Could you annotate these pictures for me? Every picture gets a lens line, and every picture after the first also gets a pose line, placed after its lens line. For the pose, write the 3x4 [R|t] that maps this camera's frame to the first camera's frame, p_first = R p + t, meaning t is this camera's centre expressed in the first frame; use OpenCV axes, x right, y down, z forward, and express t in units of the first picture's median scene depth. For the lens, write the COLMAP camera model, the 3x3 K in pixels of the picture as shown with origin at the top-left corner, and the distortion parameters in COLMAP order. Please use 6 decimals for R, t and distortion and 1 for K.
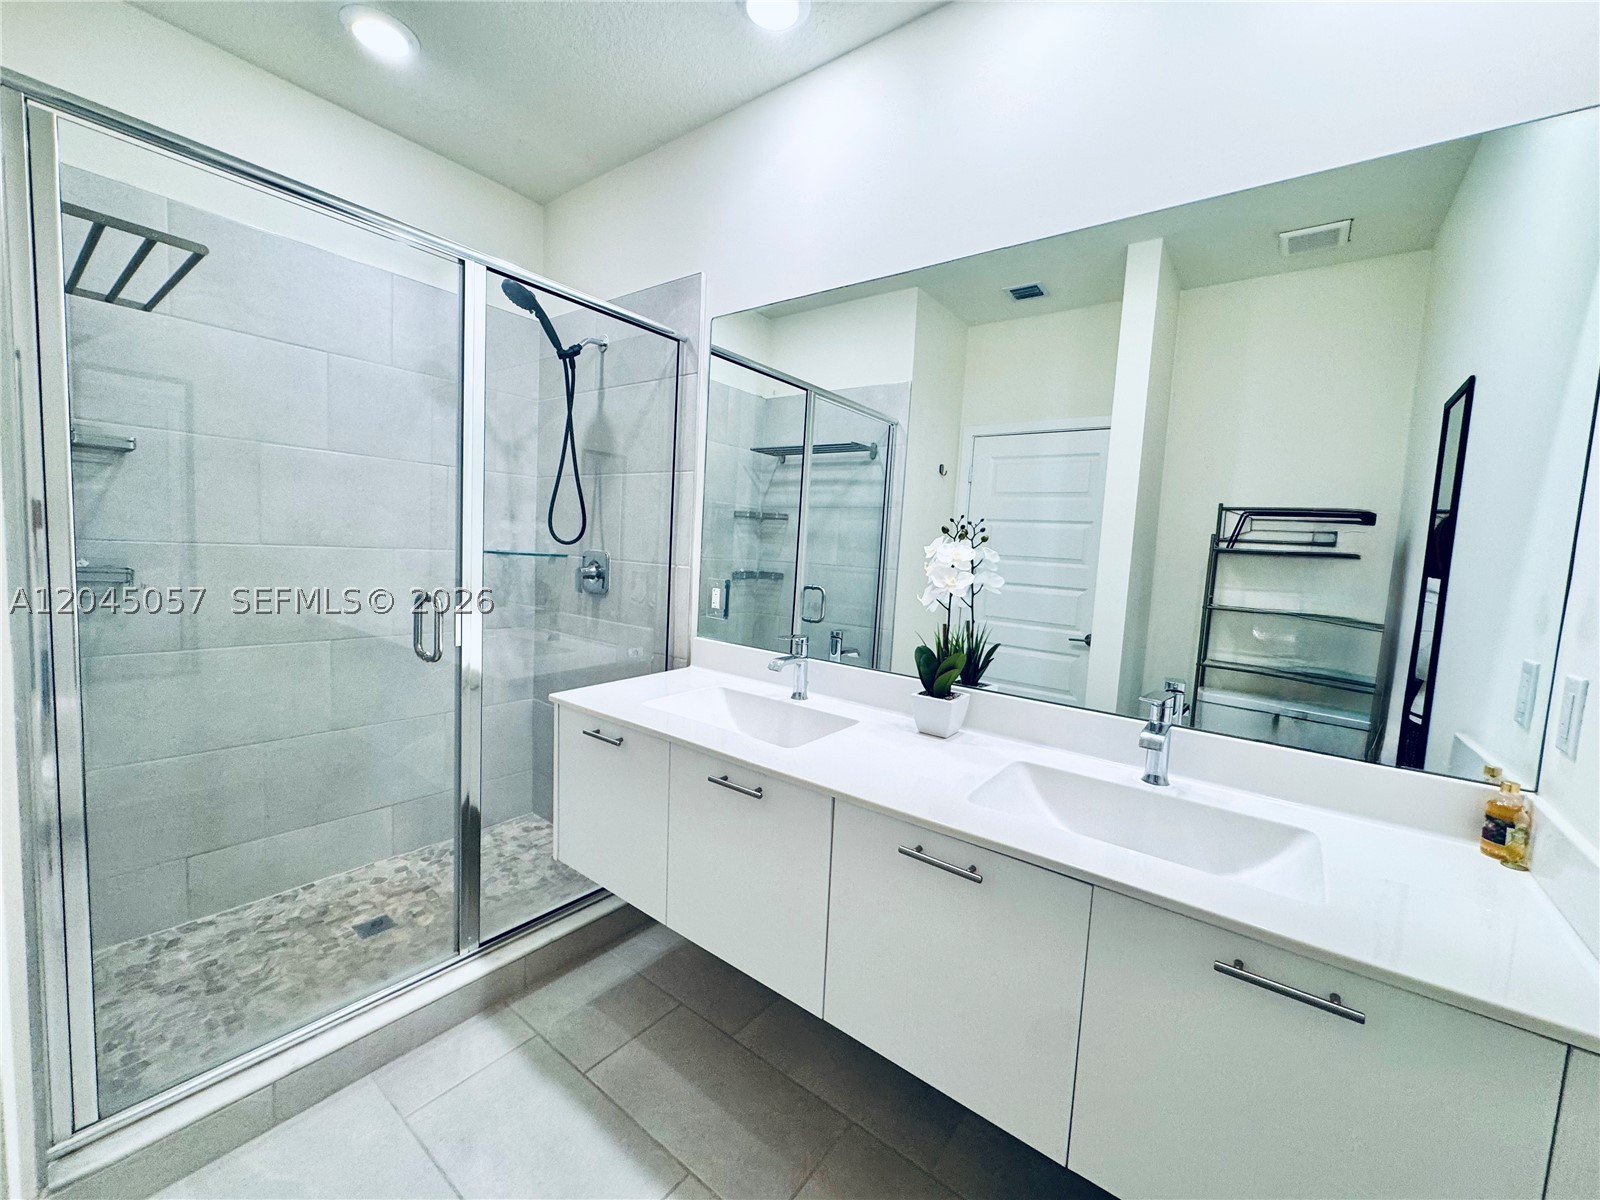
lens RADIAL K [[635.9, 0, 800.0], [0, 635.9, 600.0], [0, 0, 1]] dist [-0.000102, -0.000039]
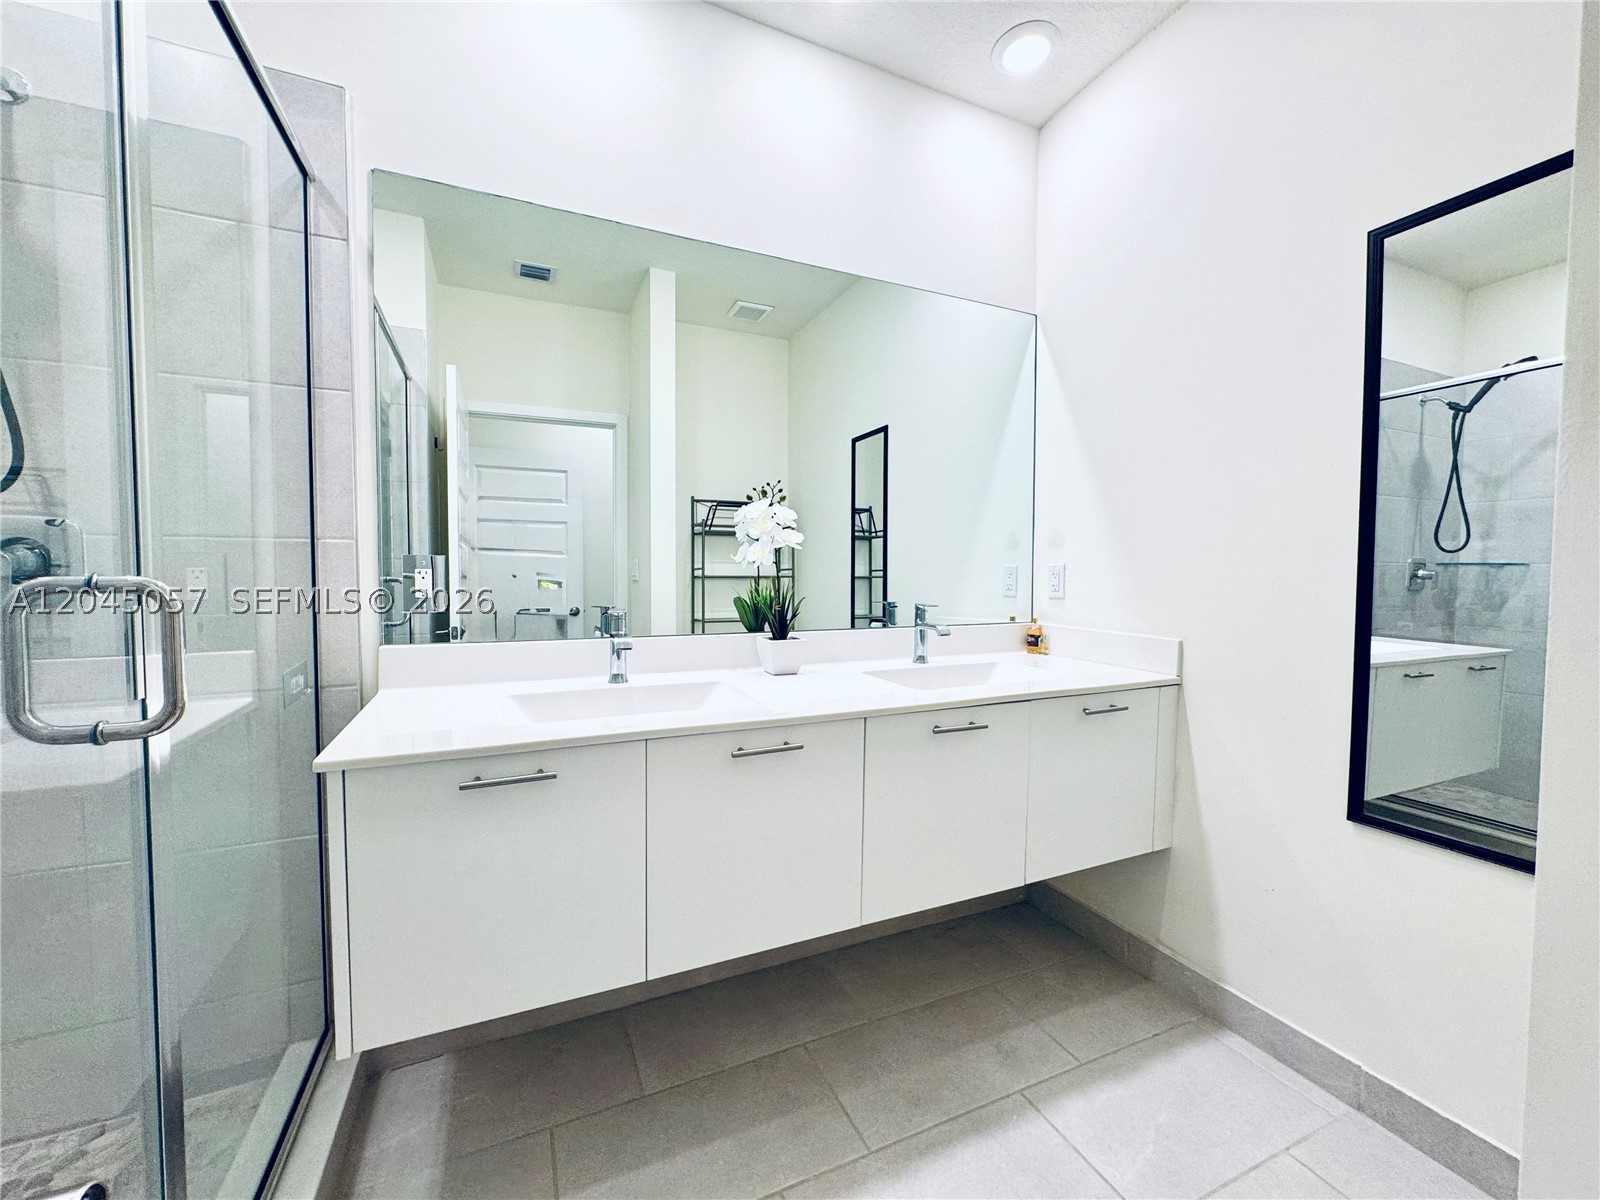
lens RADIAL K [[635.5, 0, 800.0], [0, 635.5, 600.0], [0, 0, 1]] dist [-0.023678, -0.000041]
pose [[0.477907, -0.087246, 0.874067, -0.647790], [0.100664, 0.993939, 0.044172, 0.035555], [-0.872624, 0.066877, 0.483793, 0.384150]]
